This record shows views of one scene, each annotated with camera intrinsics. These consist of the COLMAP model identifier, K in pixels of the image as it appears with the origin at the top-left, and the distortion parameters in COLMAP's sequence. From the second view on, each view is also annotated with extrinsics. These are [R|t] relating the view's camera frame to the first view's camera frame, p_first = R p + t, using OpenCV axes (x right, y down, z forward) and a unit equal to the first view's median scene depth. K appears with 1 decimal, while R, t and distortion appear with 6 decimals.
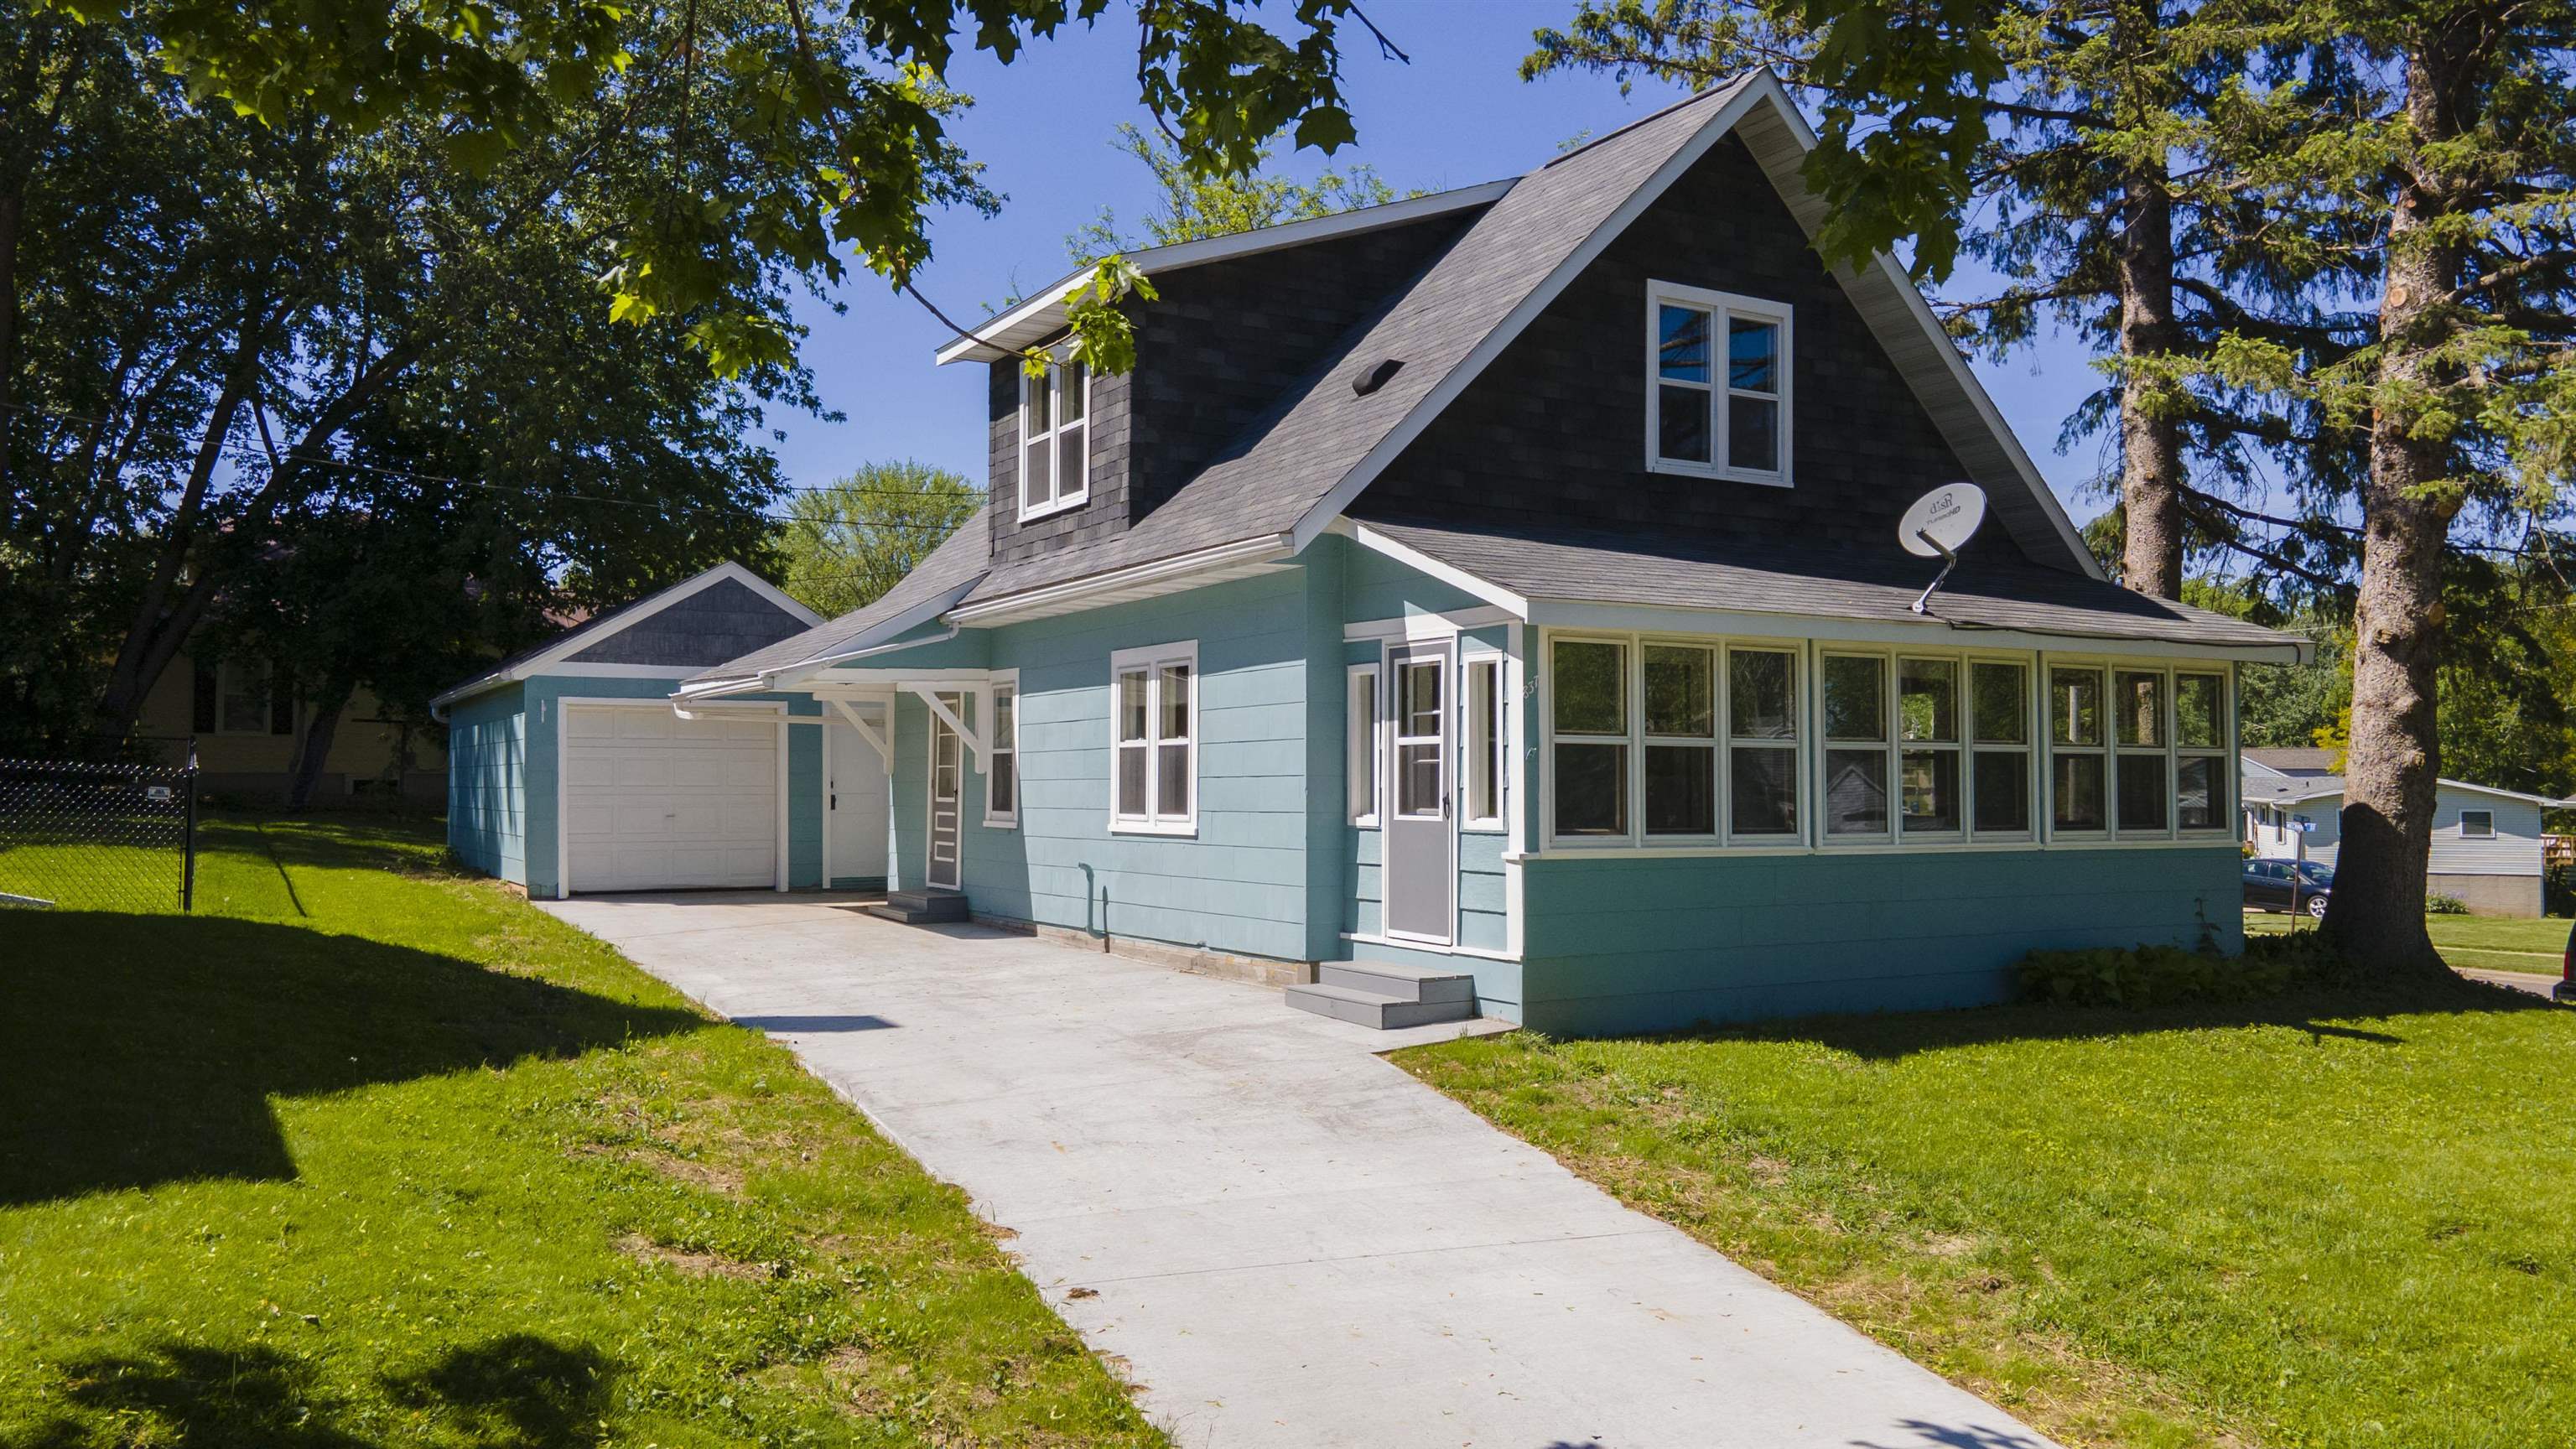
lens RADIAL K [[1910.9, 0, 1288.0], [0, 1910.9, 724.5], [0, 0, 1]] dist [0.032230, -0.001180]
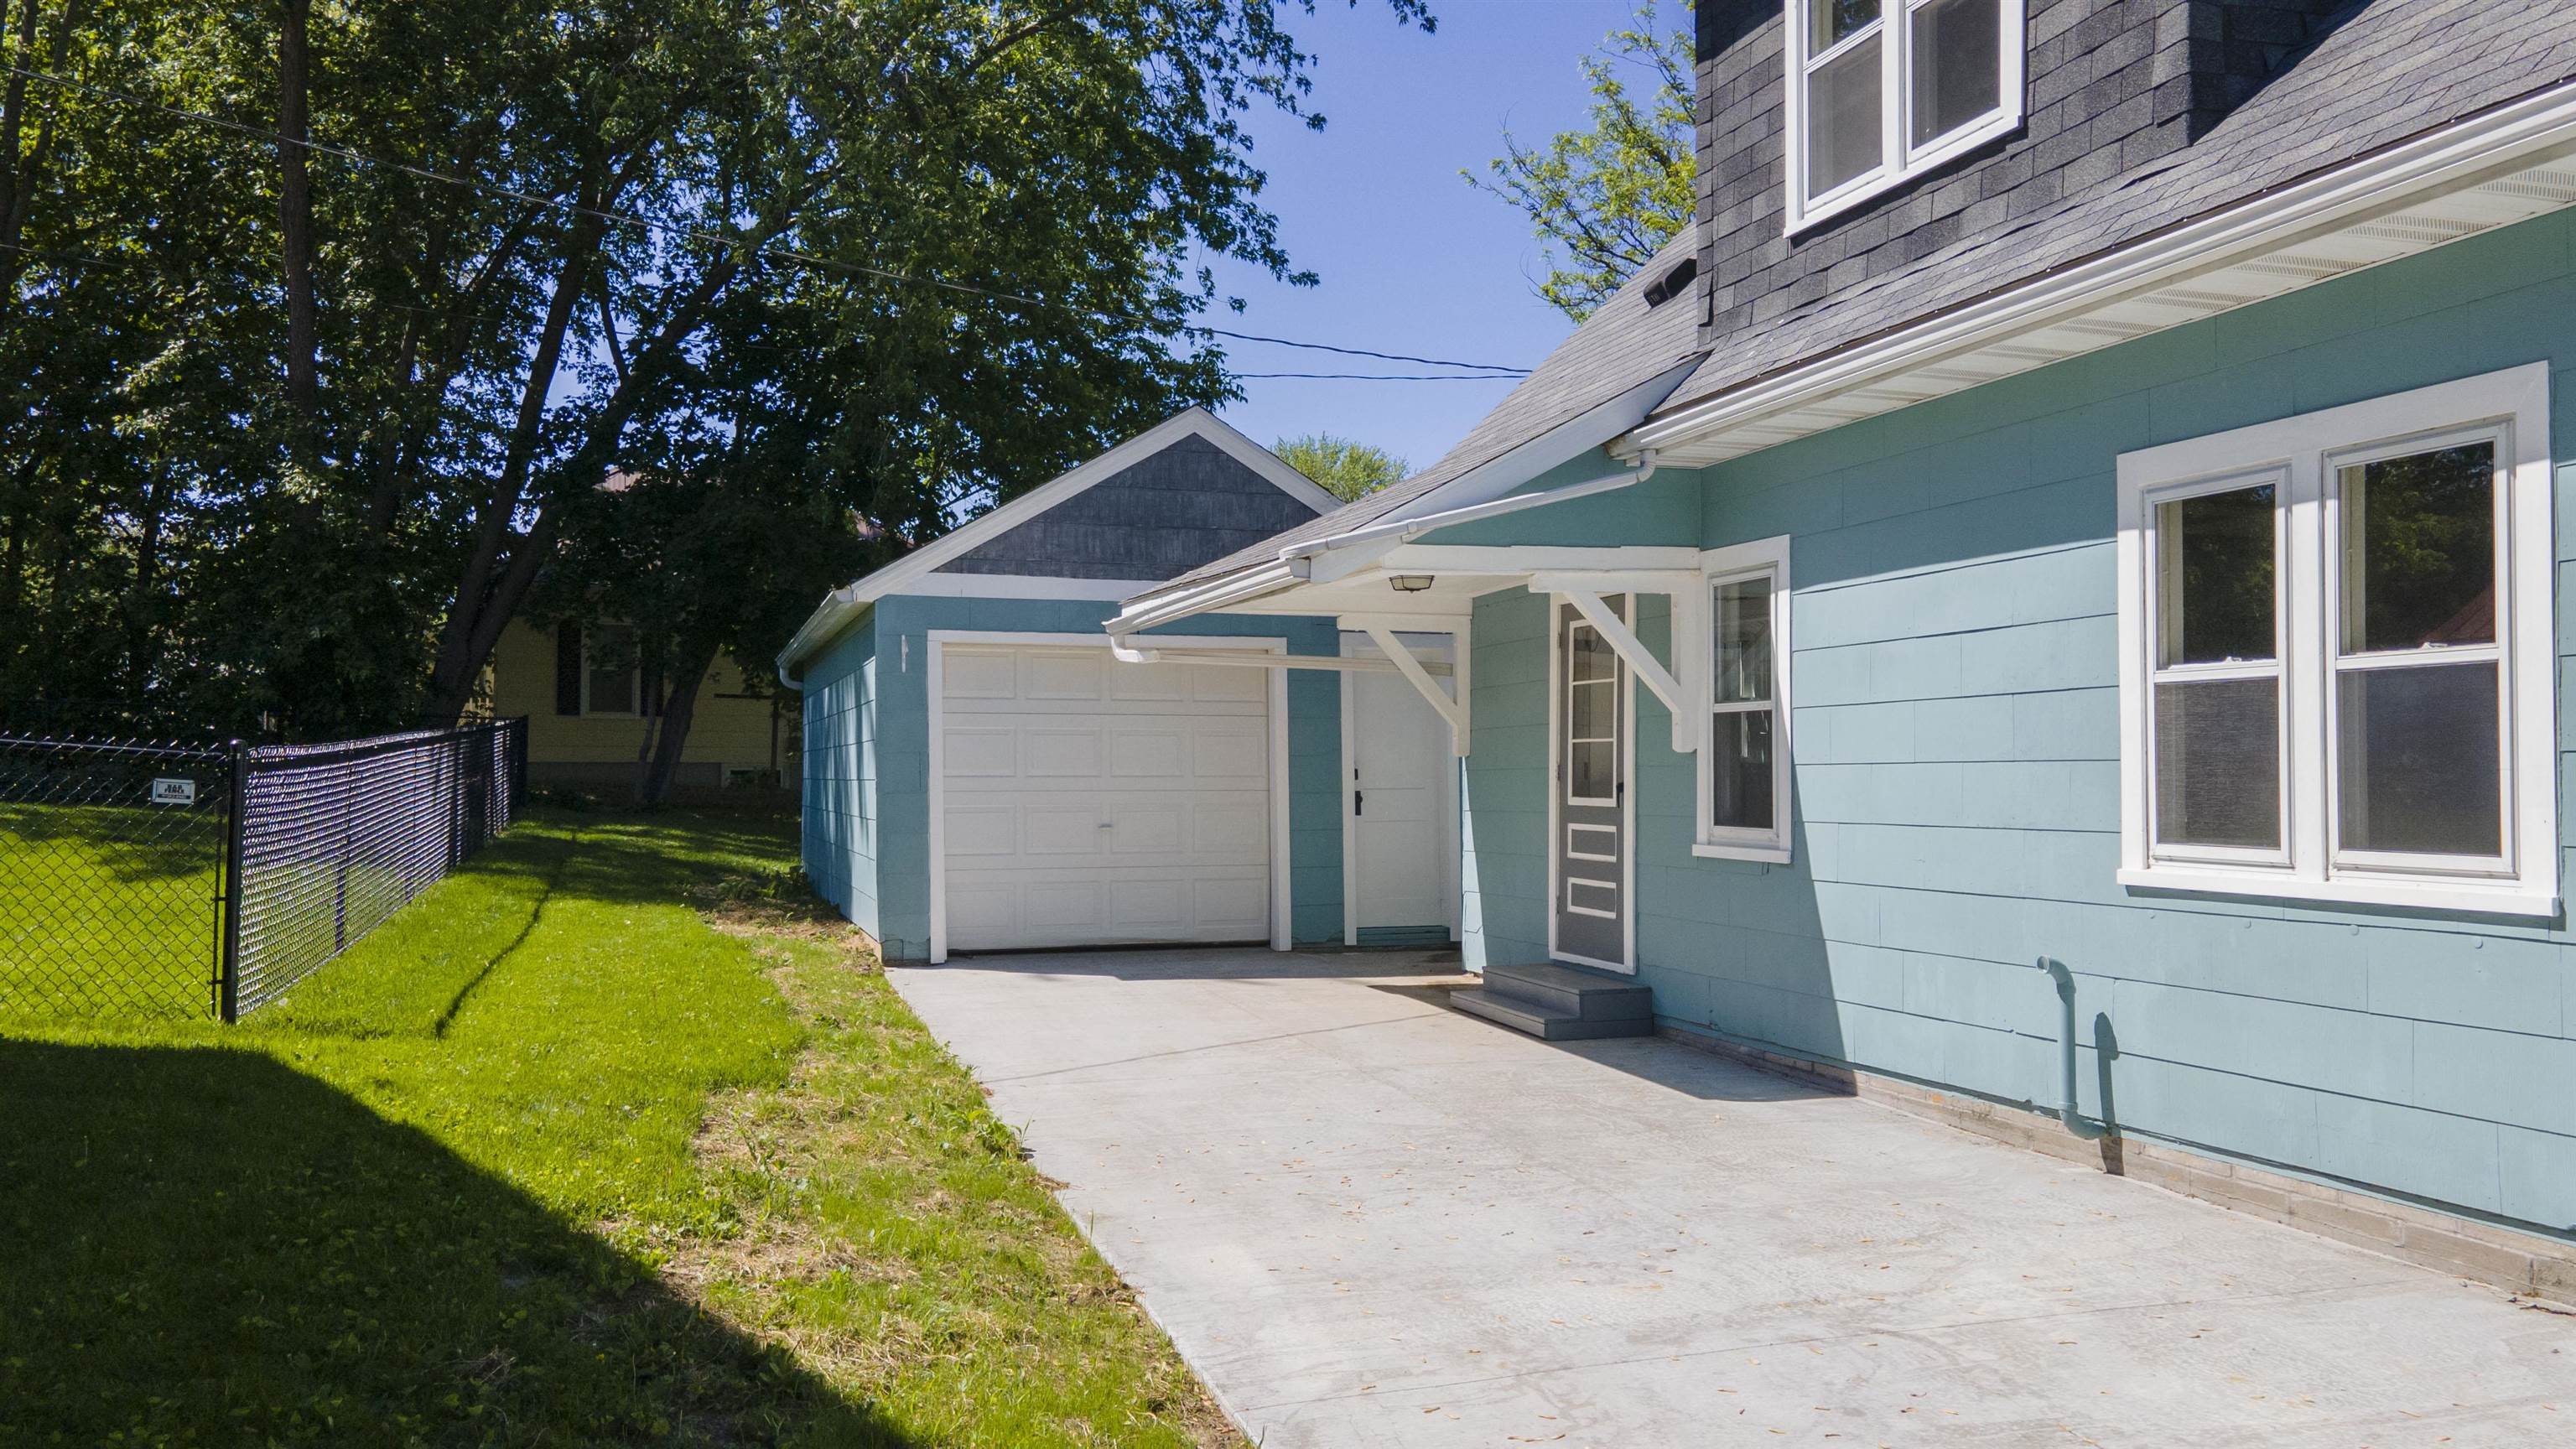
lens RADIAL K [[1887.6, 0, 1288.0], [0, 1887.6, 724.5], [0, 0, 1]] dist [0.044320, 0.002193]
pose [[0.978808, -0.007193, -0.204653, -0.186501], [0.008092, 0.999961, 0.003557, 0.018051], [0.204619, -0.005138, 0.978828, 0.556949]]
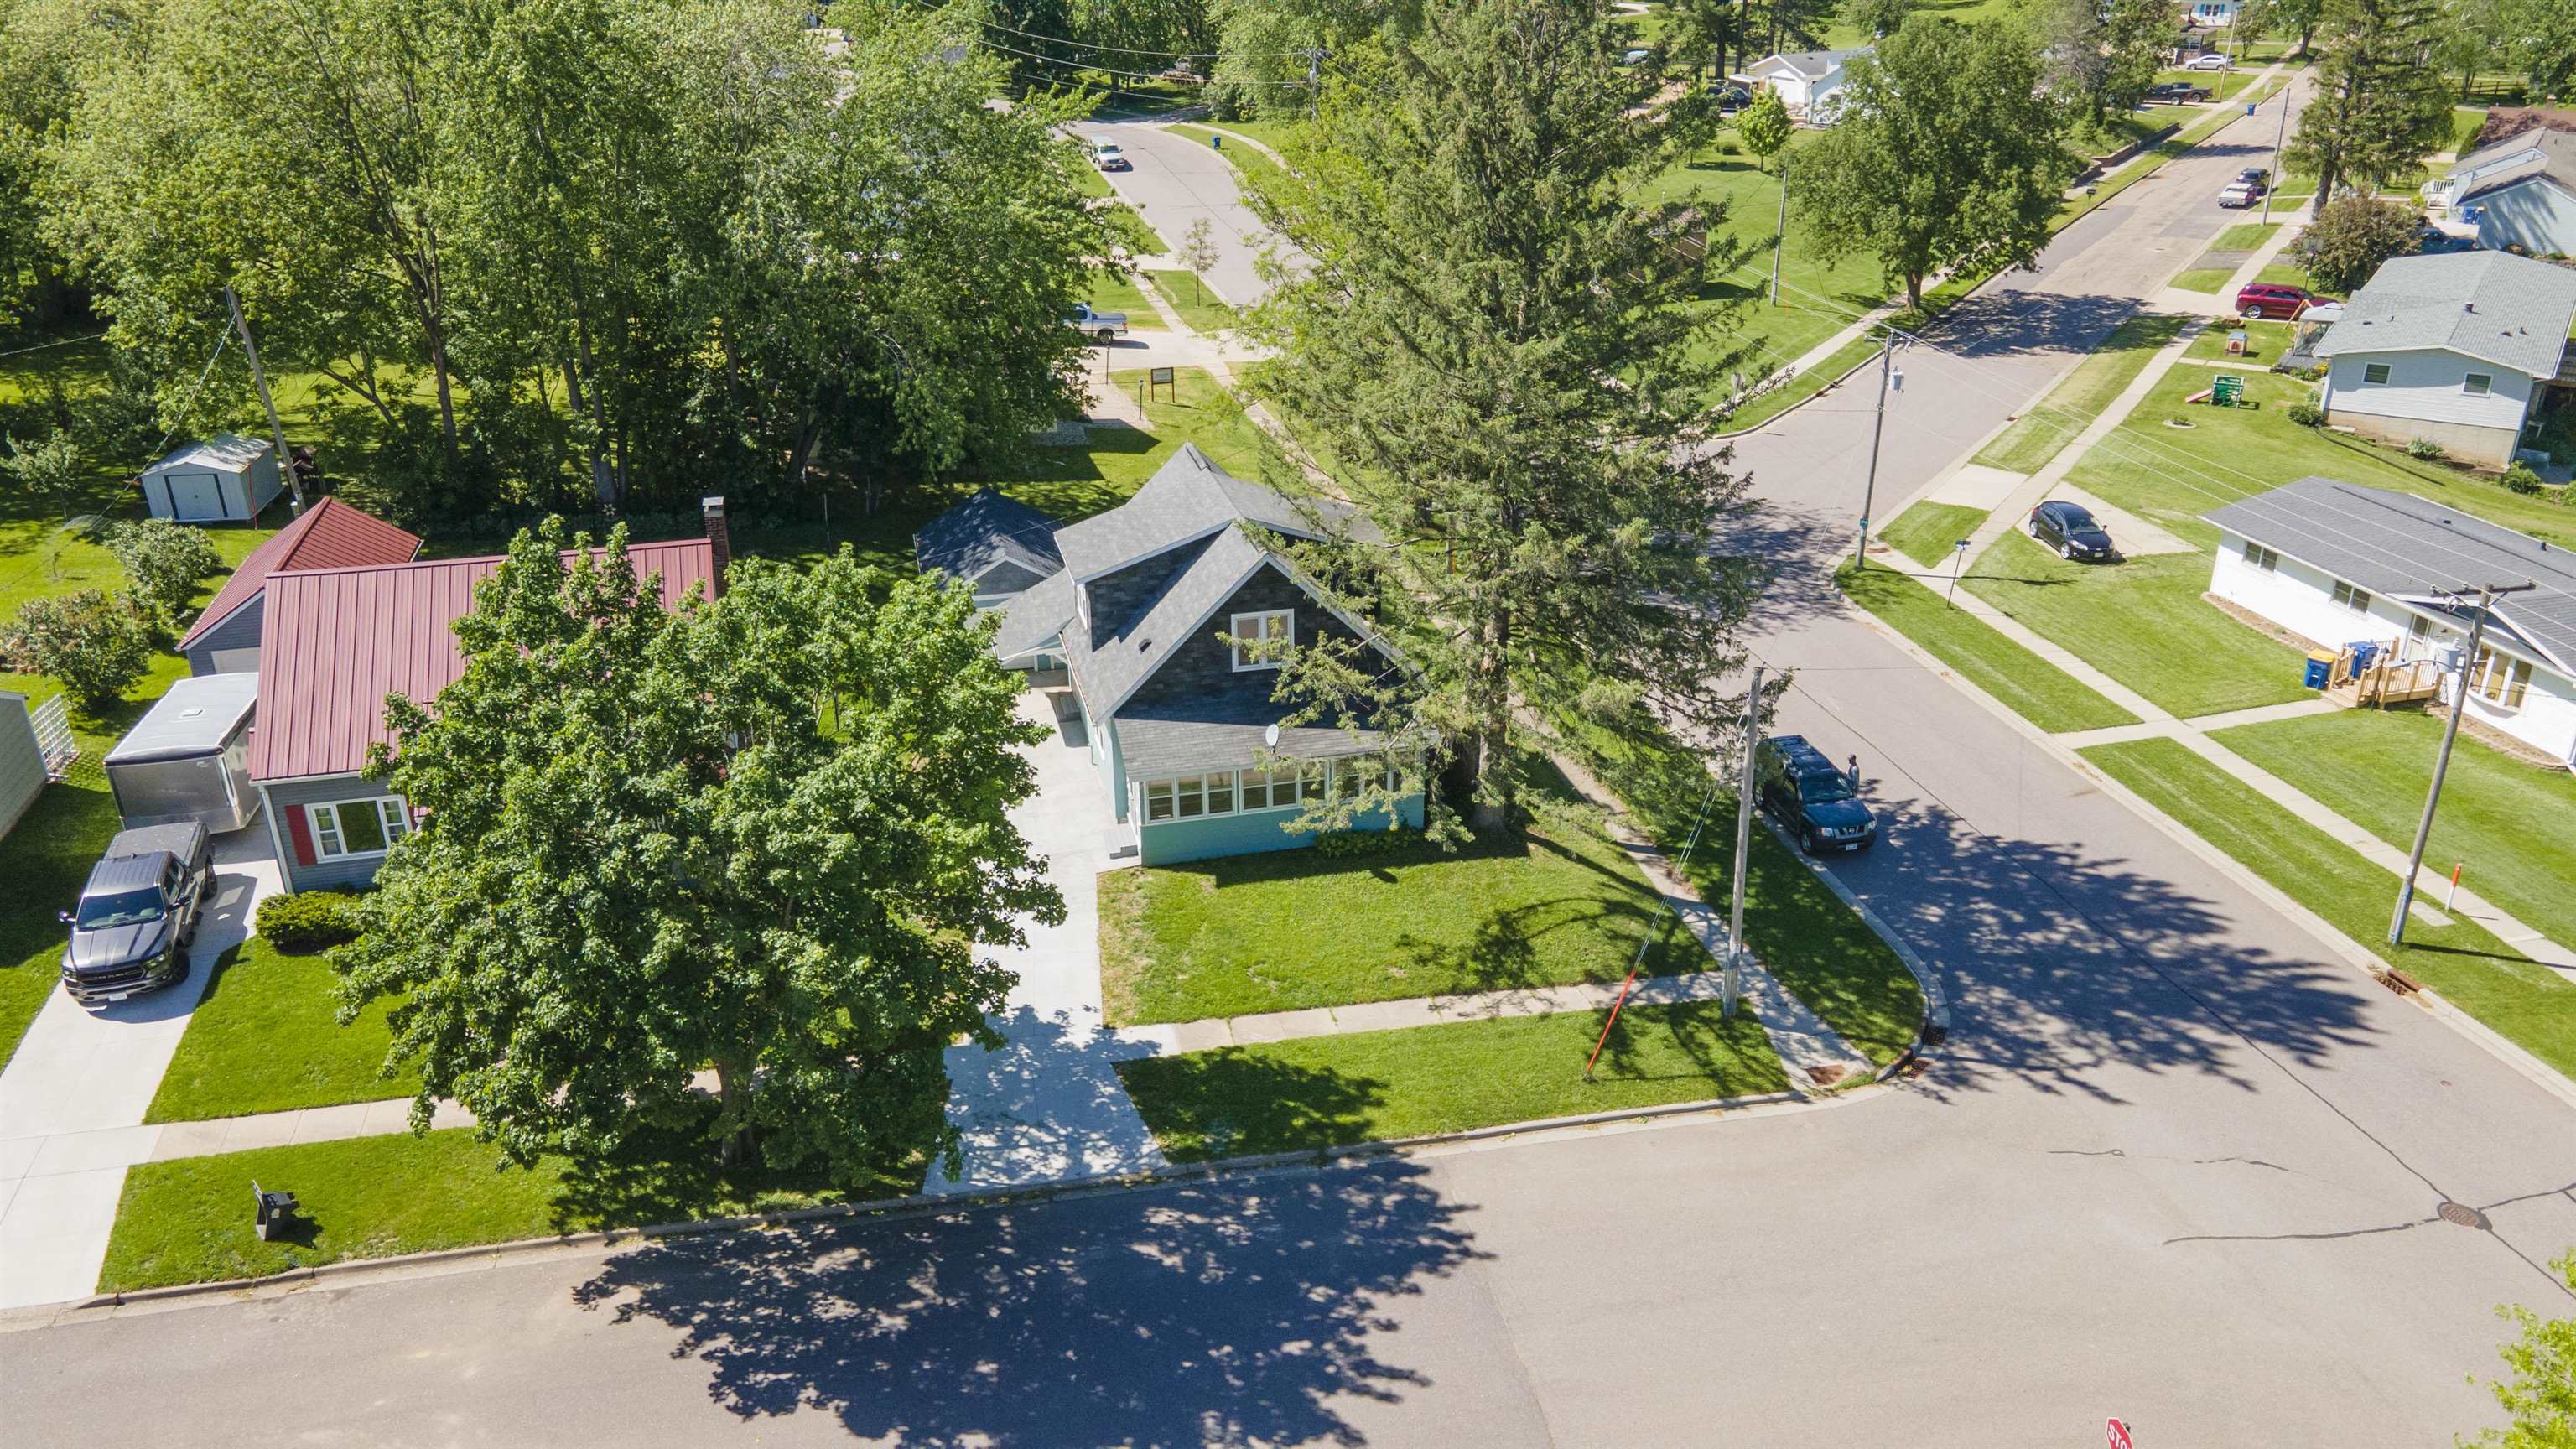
lens RADIAL K [[1910.9, 0, 1288.0], [0, 1910.9, 724.5], [0, 0, 1]] dist [0.032230, -0.001180]
pose [[0.964053, 0.112334, -0.240796, 0.974037], [0.006856, 0.895420, 0.445170, -1.355478], [0.265621, -0.430818, 0.862462, -1.609878]]
